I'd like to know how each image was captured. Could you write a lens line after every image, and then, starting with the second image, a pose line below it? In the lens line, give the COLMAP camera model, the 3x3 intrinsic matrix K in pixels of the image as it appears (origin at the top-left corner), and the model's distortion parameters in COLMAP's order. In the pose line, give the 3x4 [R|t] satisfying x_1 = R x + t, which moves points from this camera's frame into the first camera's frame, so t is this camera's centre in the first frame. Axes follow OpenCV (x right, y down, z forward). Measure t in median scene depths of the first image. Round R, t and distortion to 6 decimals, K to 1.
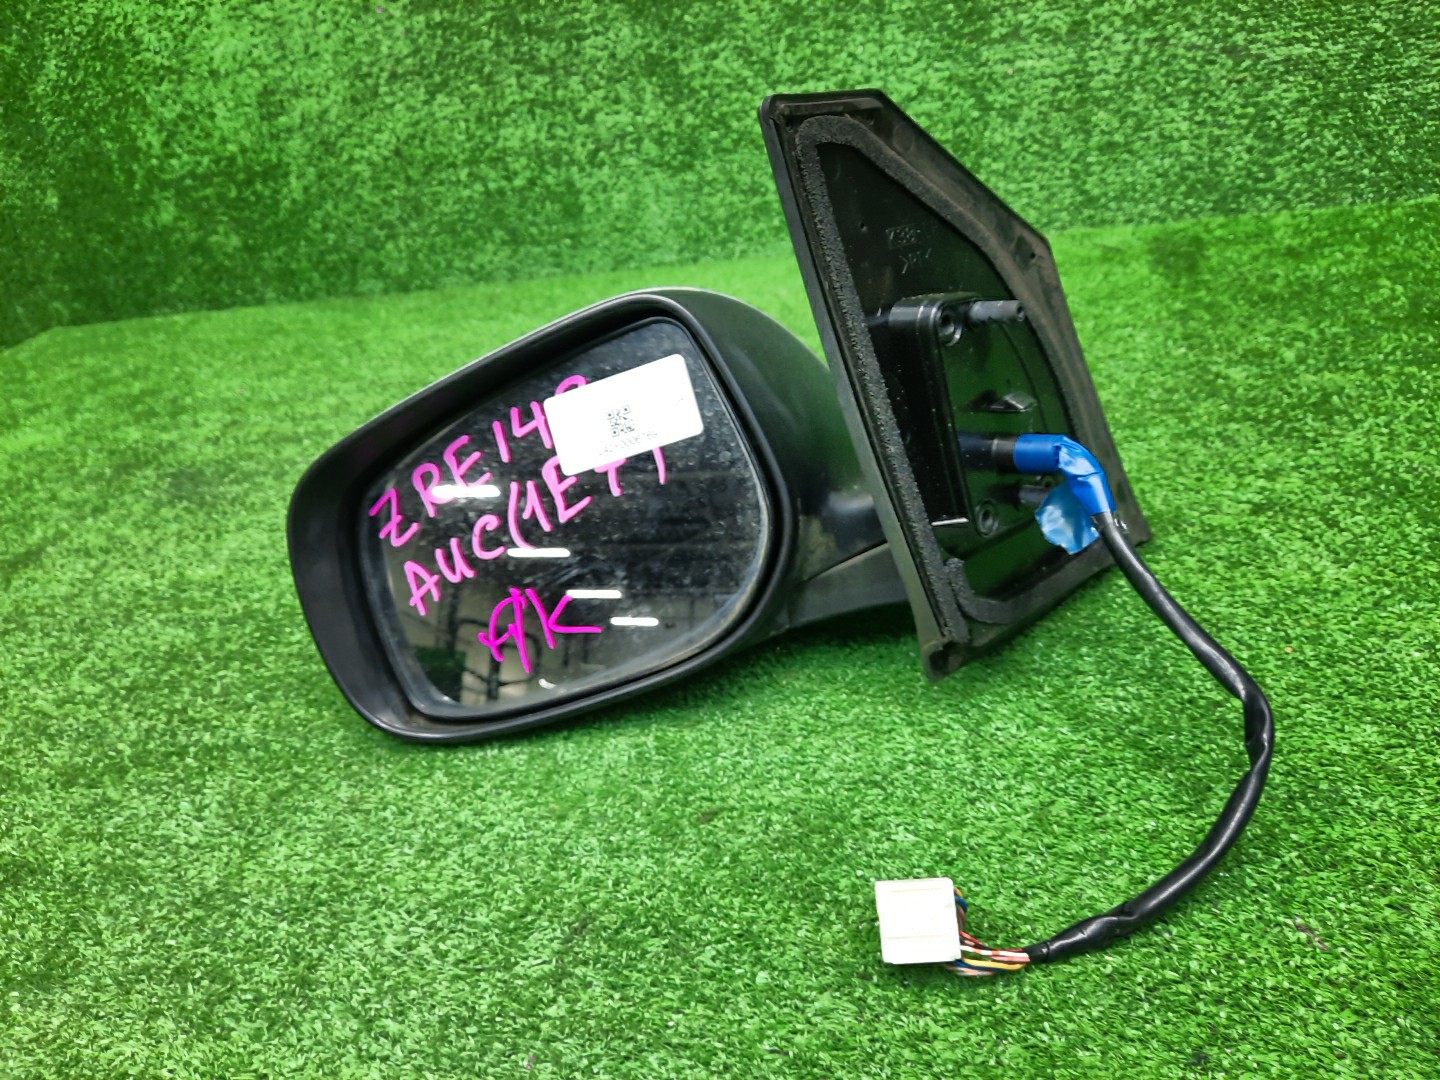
lens RADIAL K [[1080.4, 0, 727.5], [0, 1080.4, 530.6], [0, 0, 1]] dist [0.026516, -0.032200]
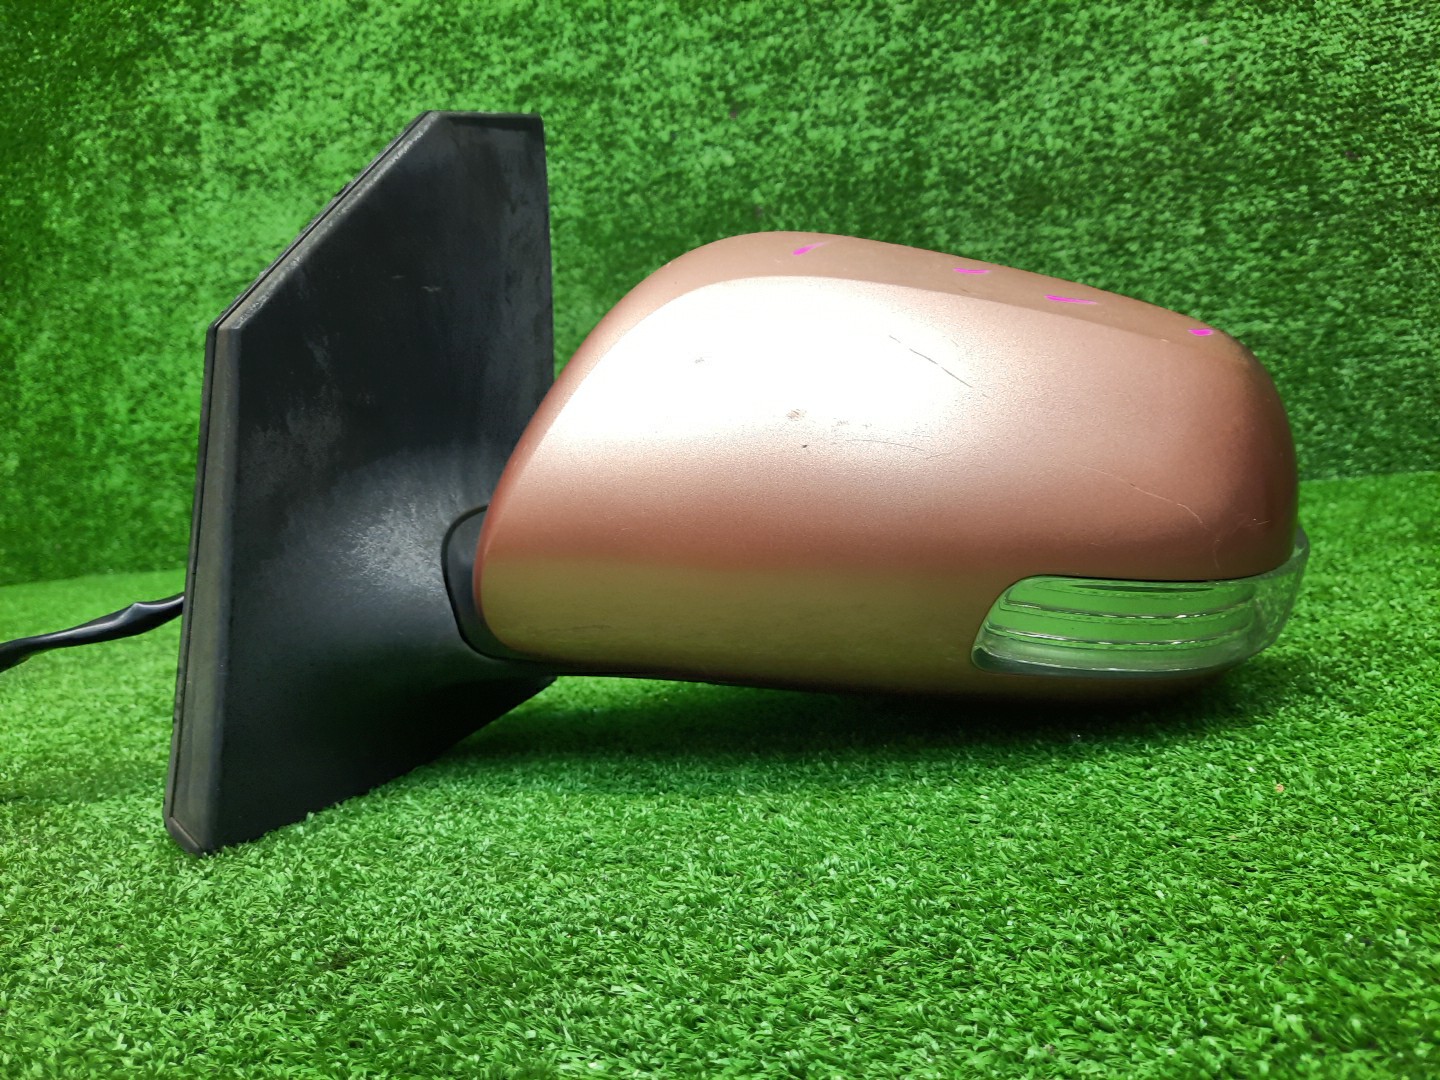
lens RADIAL K [[1080.4, 0, 730.5], [0, 1080.4, 539.0], [0, 0, 1]] dist [0.026516, -0.032200]
pose [[0.997852, 0.053561, -0.037705, 0.234677], [-0.063796, 0.925186, -0.374114, 0.282211], [0.014846, 0.375716, 0.926616, 0.380635]]
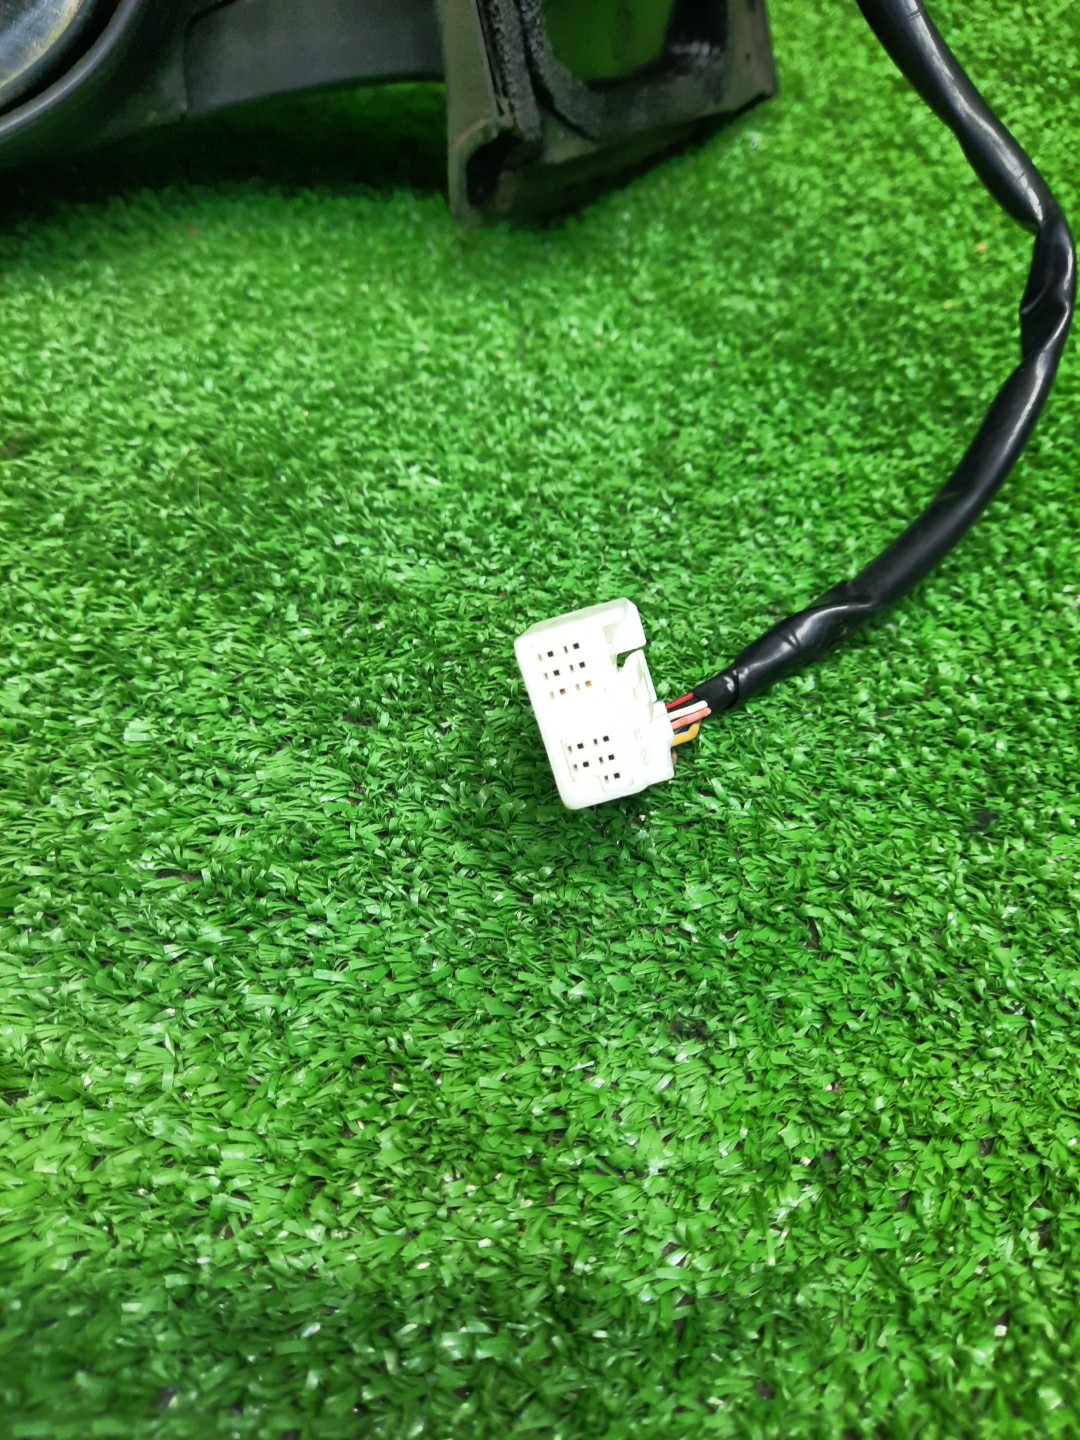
lens RADIAL K [[1080.4, 0, 540.4], [0, 1080.4, 721.0], [0, 0, 1]] dist [0.026516, -0.032200]
pose [[0.935313, -0.037503, 0.351828, 0.027982], [-0.078640, 0.947461, 0.310053, 0.233163], [-0.344971, -0.317664, 0.883224, 0.494140]]
